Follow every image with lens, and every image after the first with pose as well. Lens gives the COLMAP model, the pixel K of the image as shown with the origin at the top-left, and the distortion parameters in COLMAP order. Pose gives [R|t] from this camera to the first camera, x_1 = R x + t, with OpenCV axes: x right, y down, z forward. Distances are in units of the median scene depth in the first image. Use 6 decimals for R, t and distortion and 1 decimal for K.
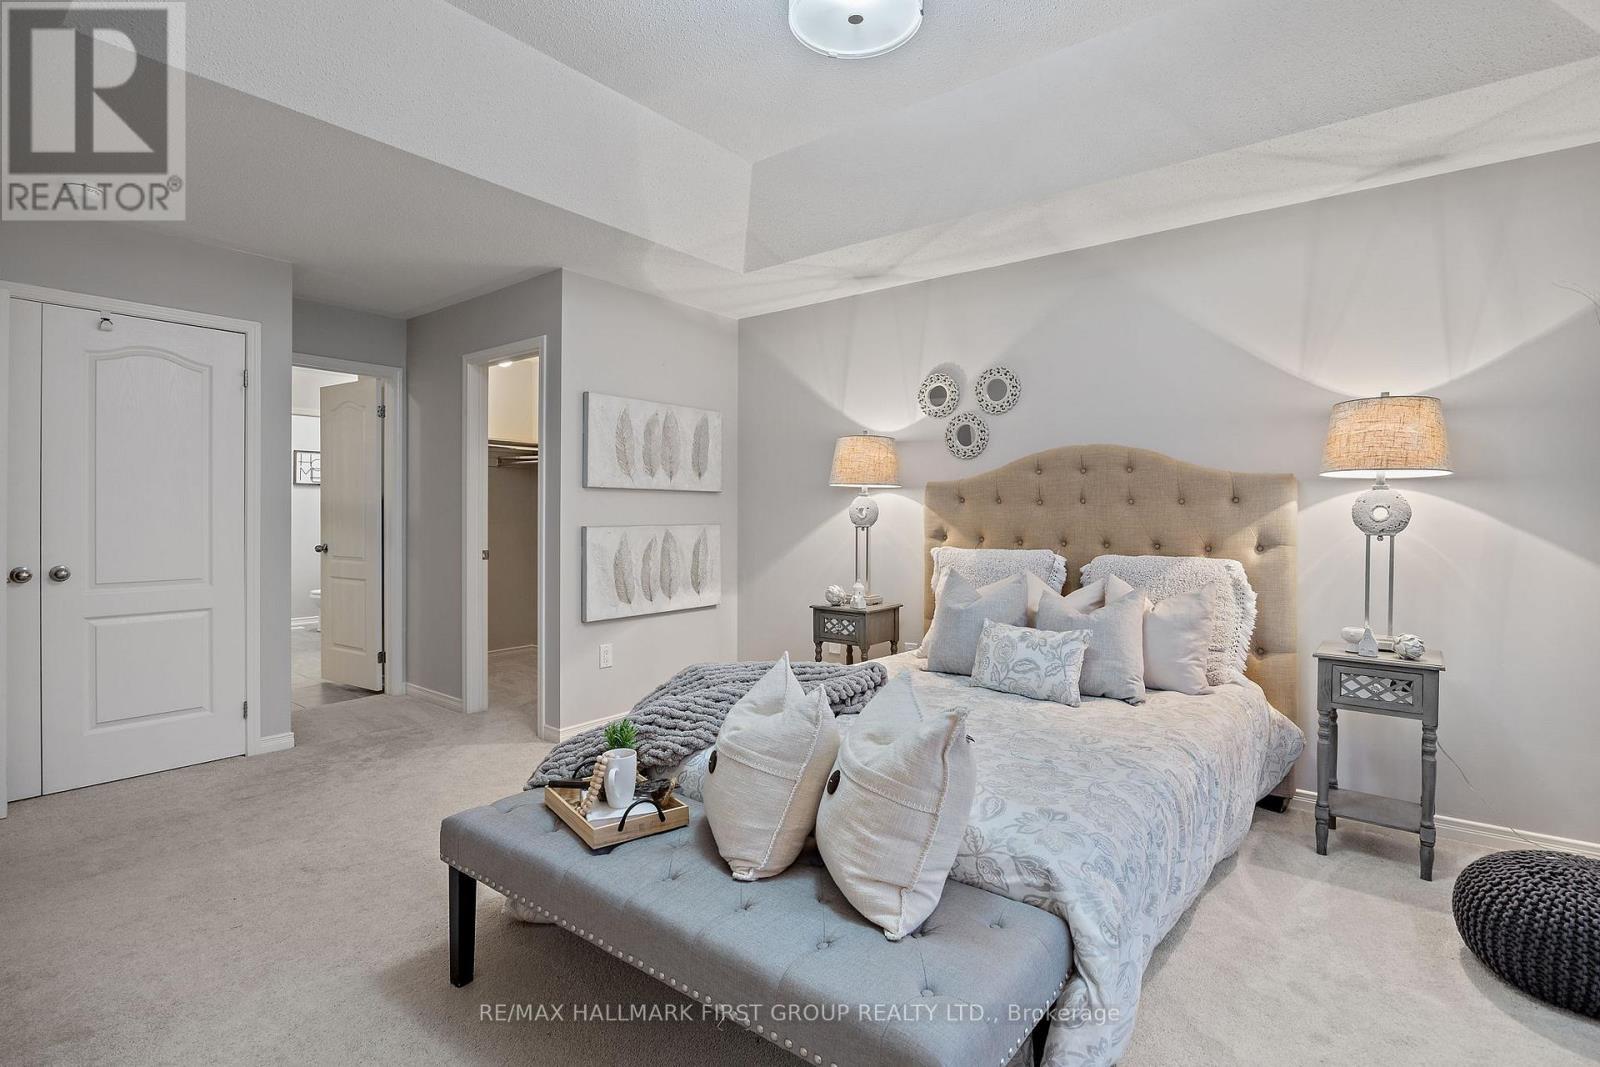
lens RADIAL K [[779.3, 0, 798.7], [0, 779.3, 513.0], [0, 0, 1]] dist [0.000544, 0.000080]
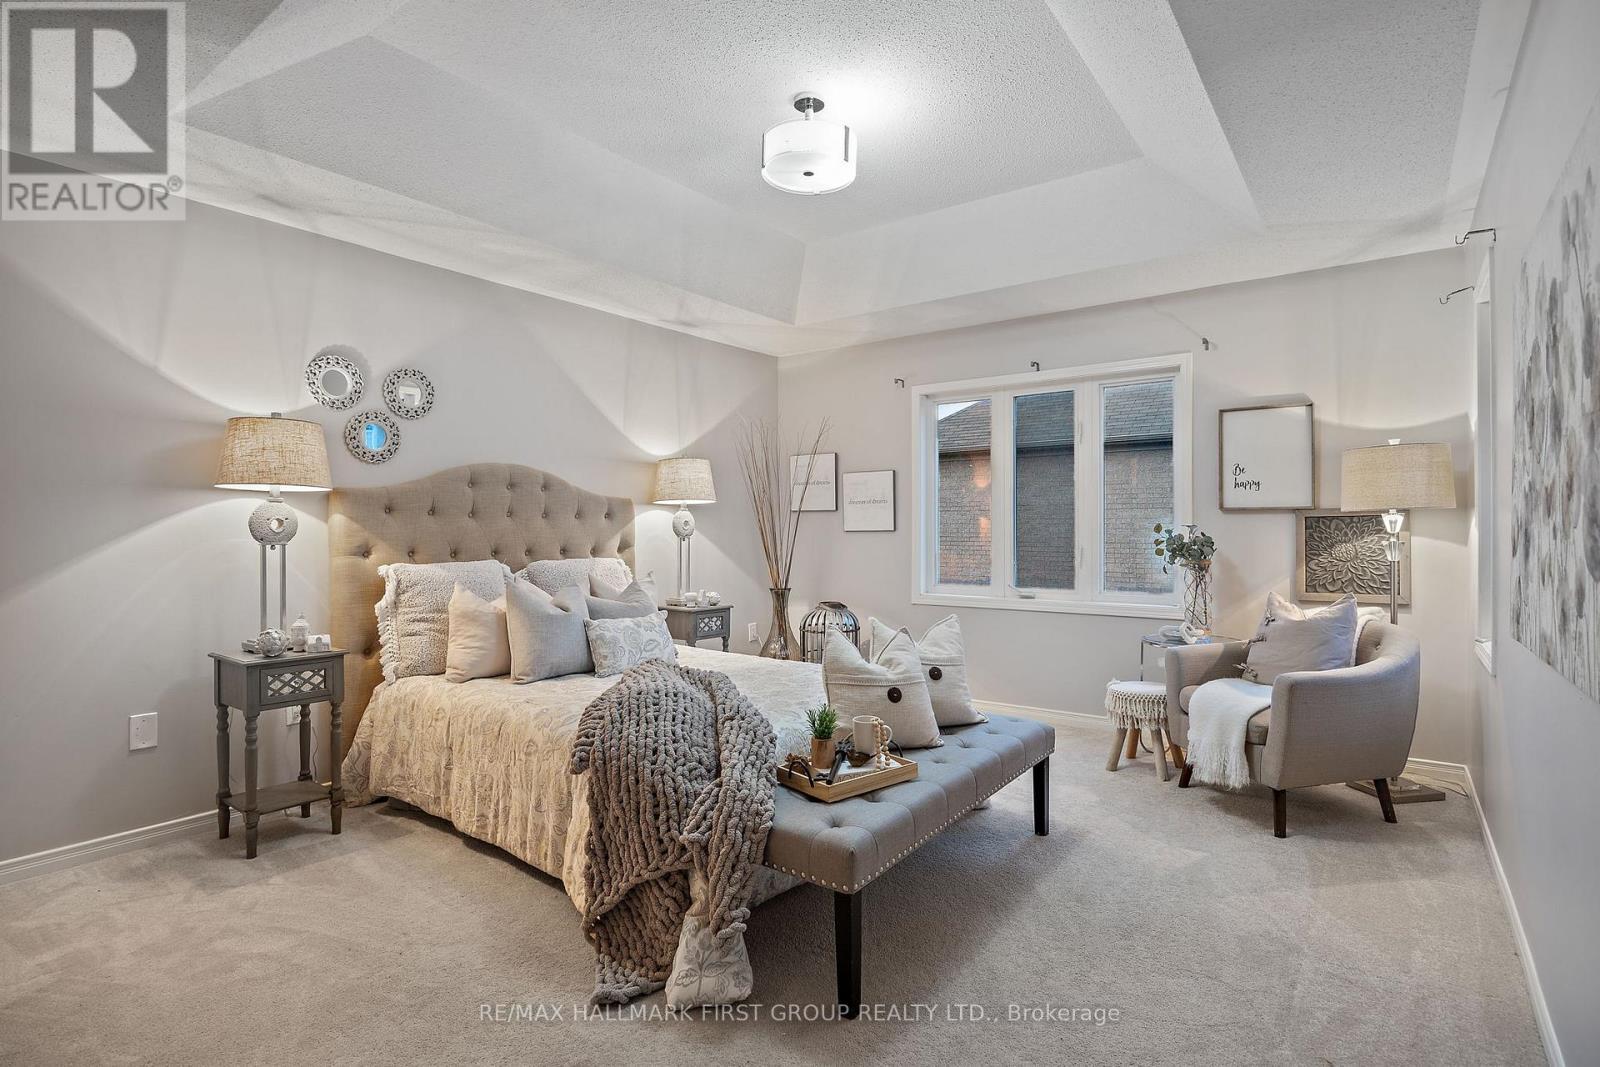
lens RADIAL K [[788.2, 0, 799.9], [0, 788.2, 527.4], [0, 0, 1]] dist [-0.000946, -0.000111]
pose [[-0.024182, -0.004448, 0.999698, -0.696865], [-0.001325, 0.999989, 0.004417, -0.002064], [-0.999707, -0.001218, -0.024188, 0.554921]]
